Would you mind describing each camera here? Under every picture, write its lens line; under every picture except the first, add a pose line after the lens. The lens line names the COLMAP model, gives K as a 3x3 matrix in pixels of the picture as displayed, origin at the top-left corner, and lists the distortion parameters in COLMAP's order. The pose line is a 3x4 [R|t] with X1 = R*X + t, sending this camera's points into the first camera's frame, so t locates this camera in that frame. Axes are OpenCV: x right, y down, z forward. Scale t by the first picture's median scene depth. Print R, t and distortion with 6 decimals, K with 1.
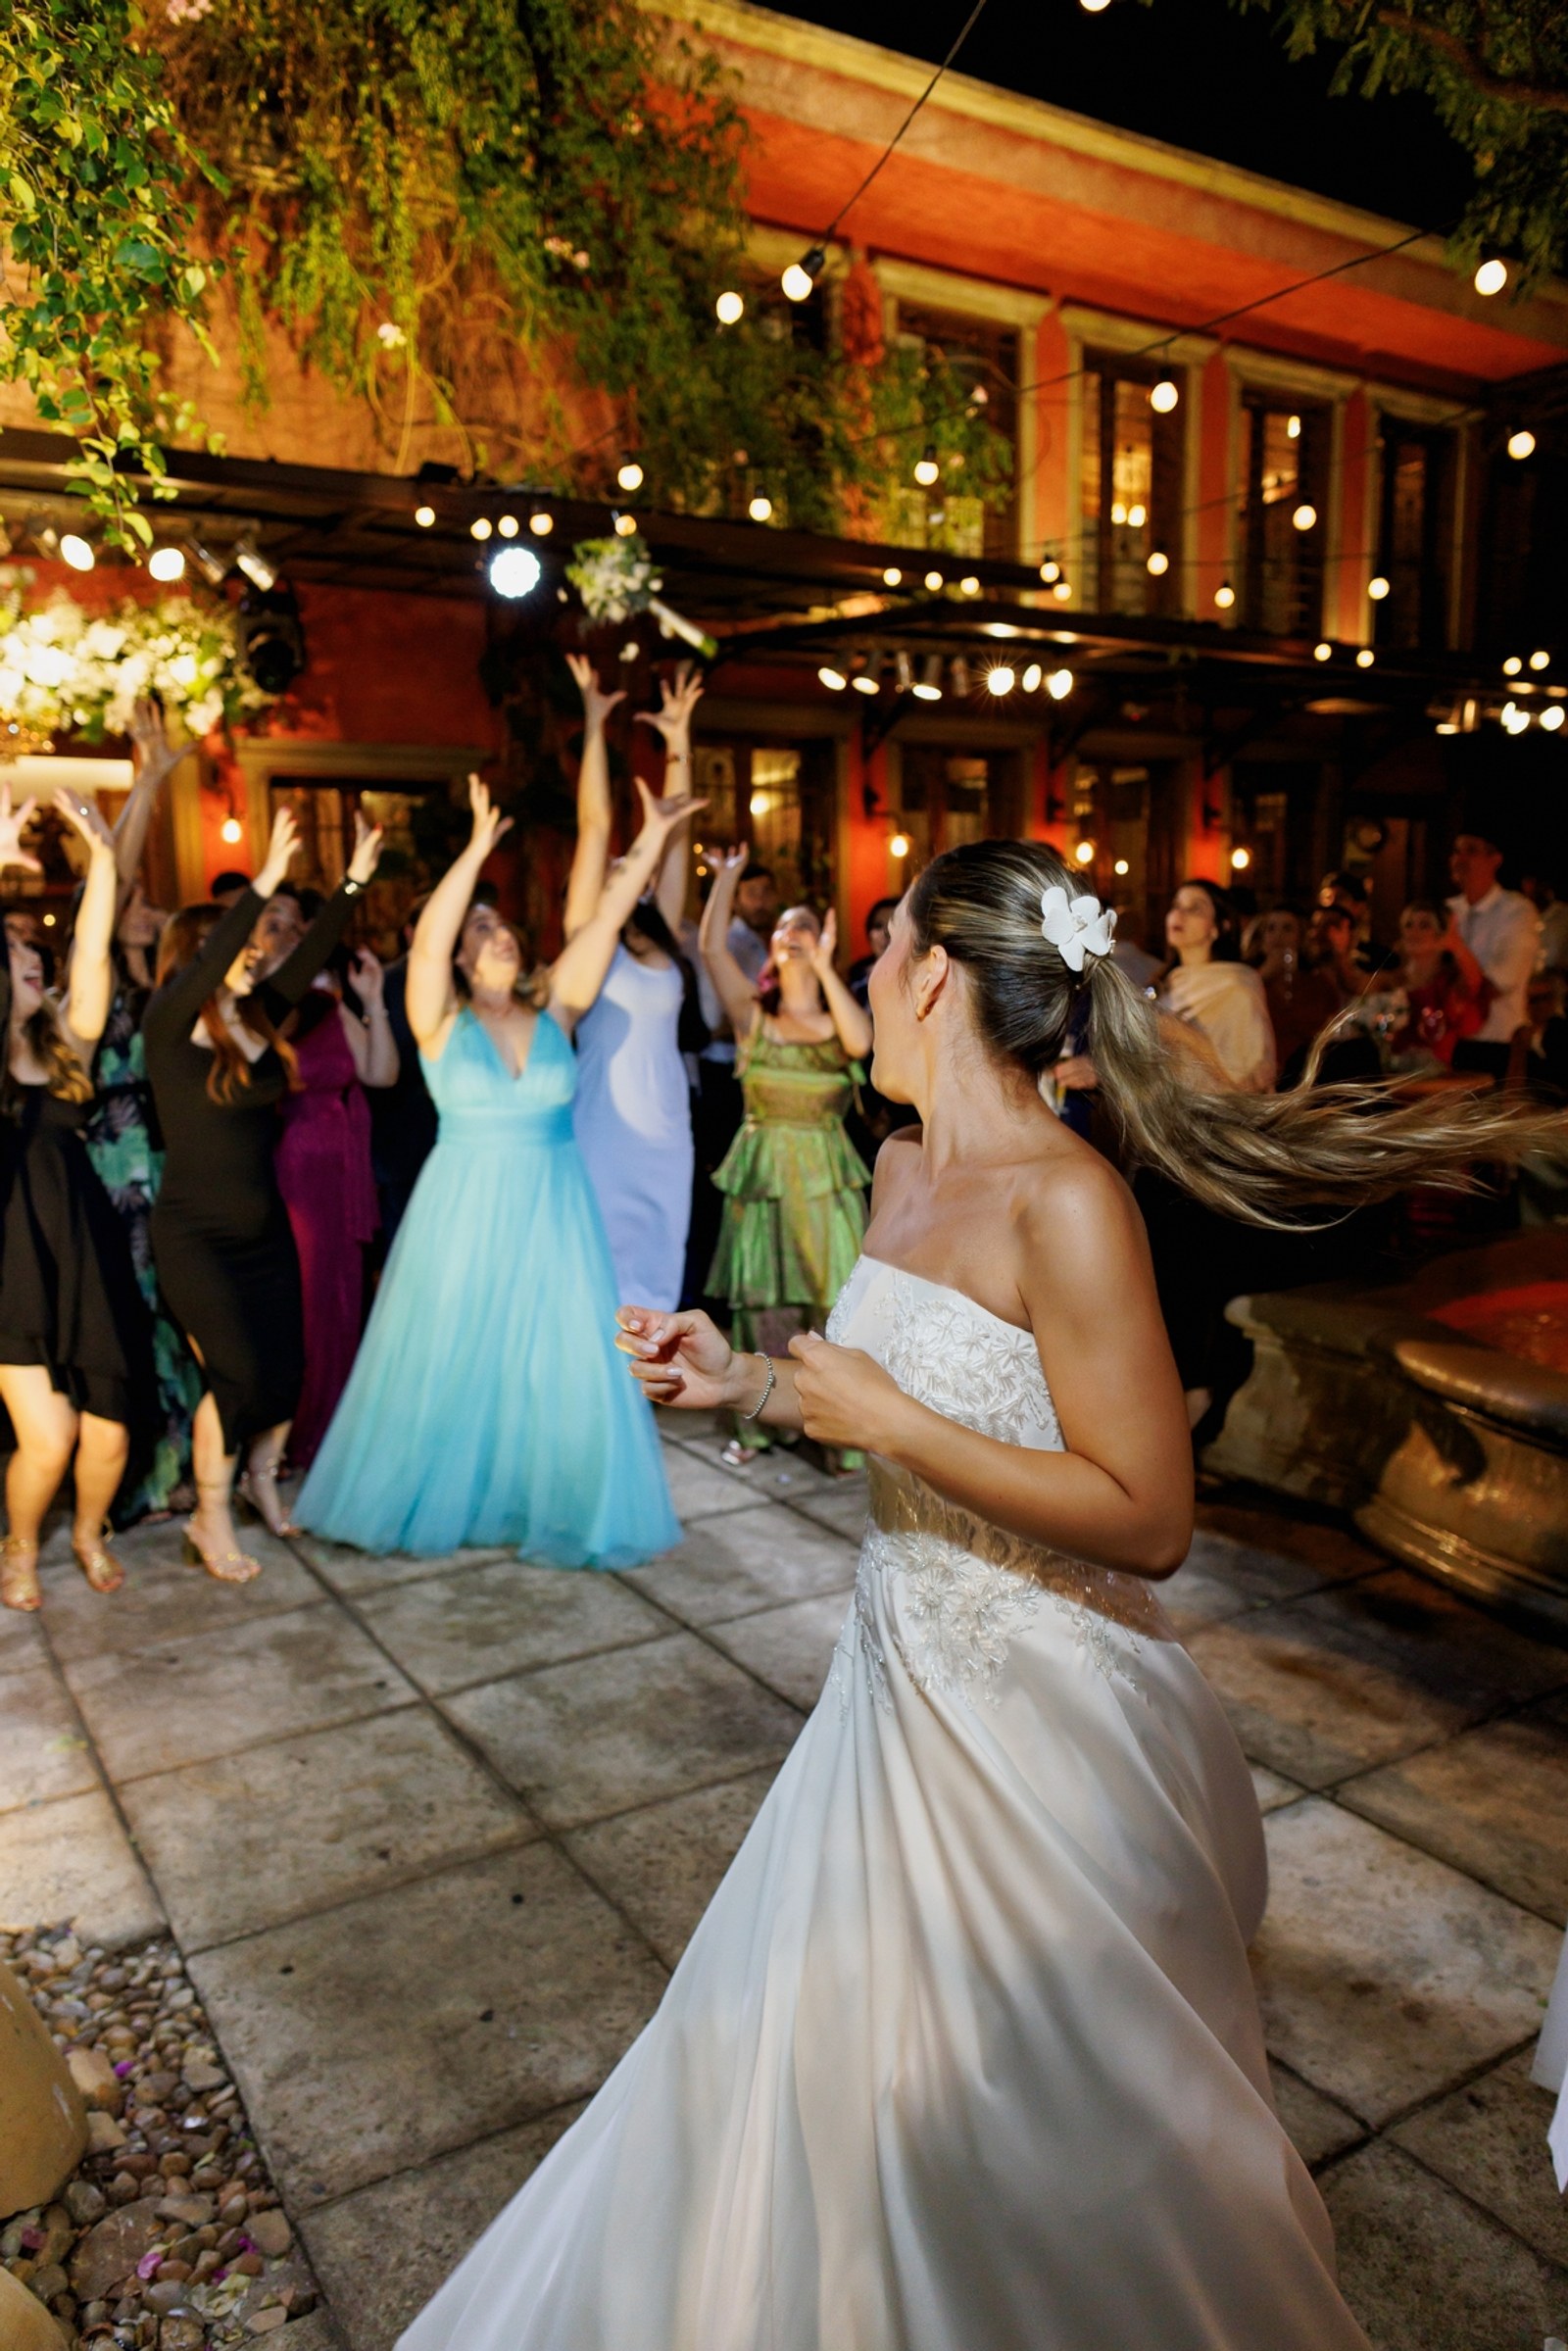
lens RADIAL K [[1650.1, 0, 795.4], [0, 1650.1, 1223.6], [0, 0, 1]] dist [-0.004230, -0.004076]
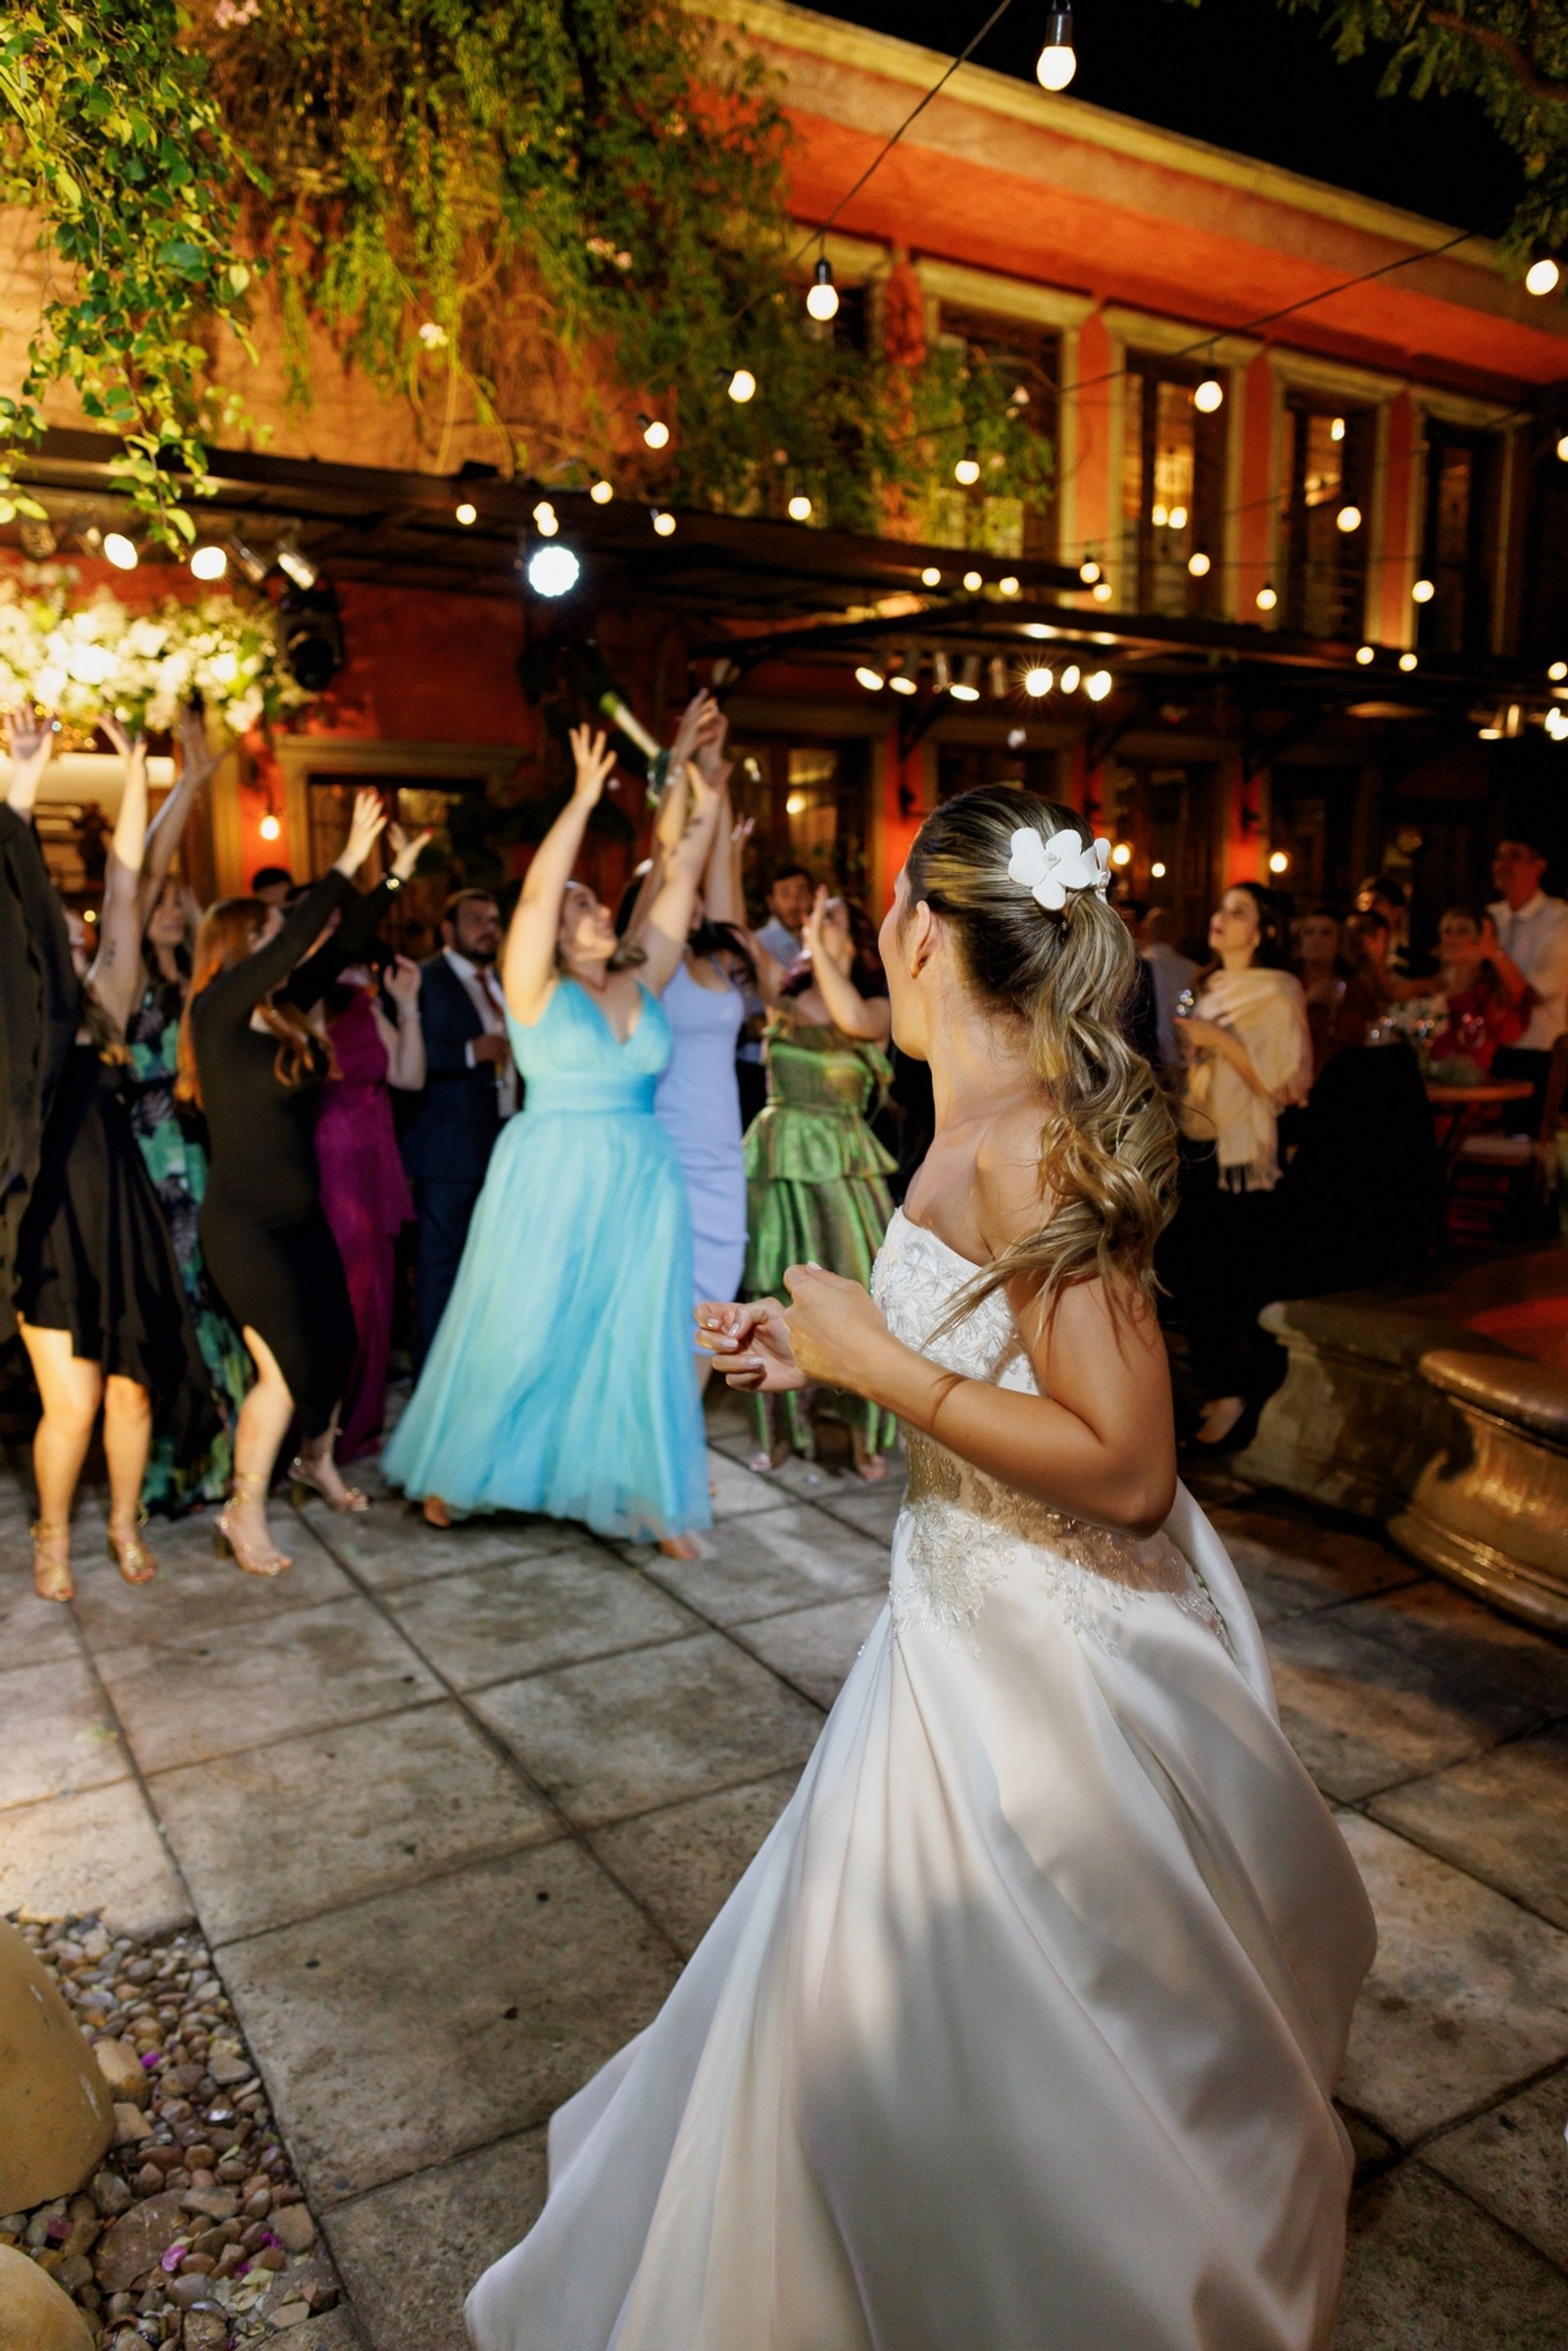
lens RADIAL K [[1647.1, 0, 821.8], [0, 1647.1, 1229.2], [0, 0, 1]] dist [-0.034270, -0.006906]
pose [[0.999944, 0.010222, -0.002782, -0.000592], [-0.010212, 0.999942, 0.003483, -0.001105], [0.002818, -0.003455, 0.999990, 0.011648]]
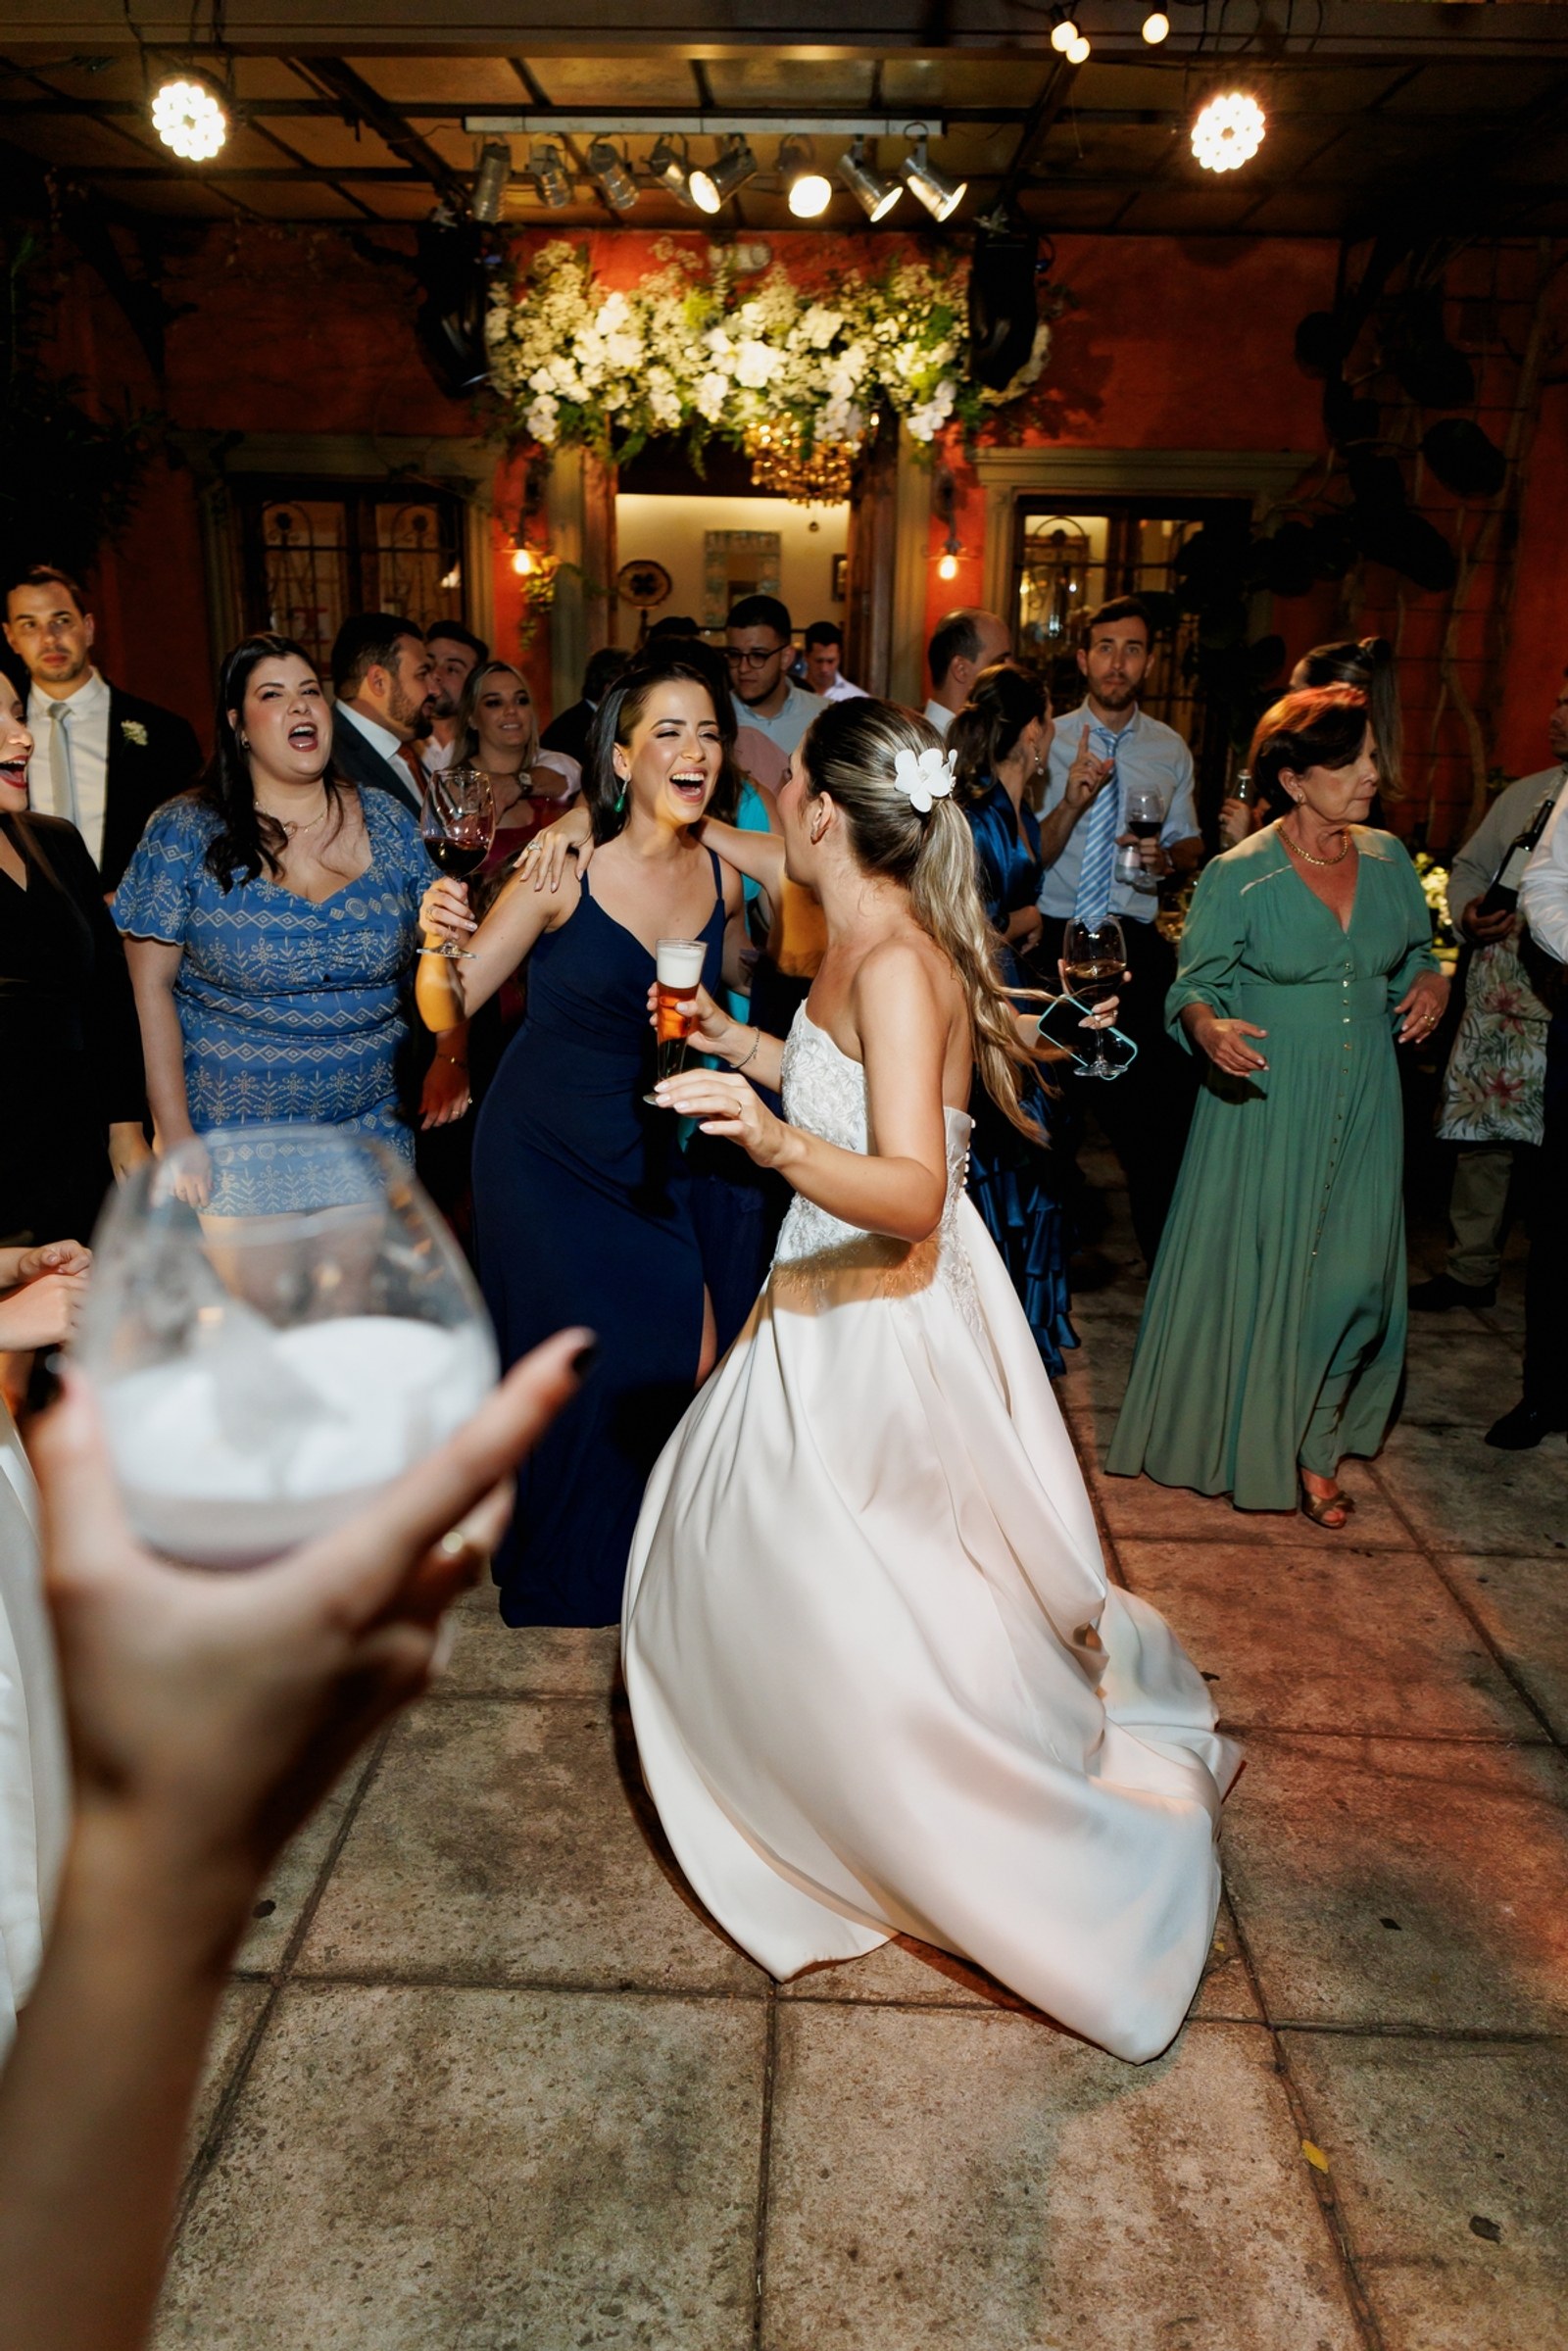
lens RADIAL K [[1650.1, 0, 795.4], [0, 1650.1, 1223.6], [0, 0, 1]] dist [-0.004230, -0.004076]
pose [[0.832979, 0.188777, -0.520105, 0.286898], [-0.121343, 0.979441, 0.161158, -0.152049], [0.539835, -0.071130, 0.838760, 0.903713]]
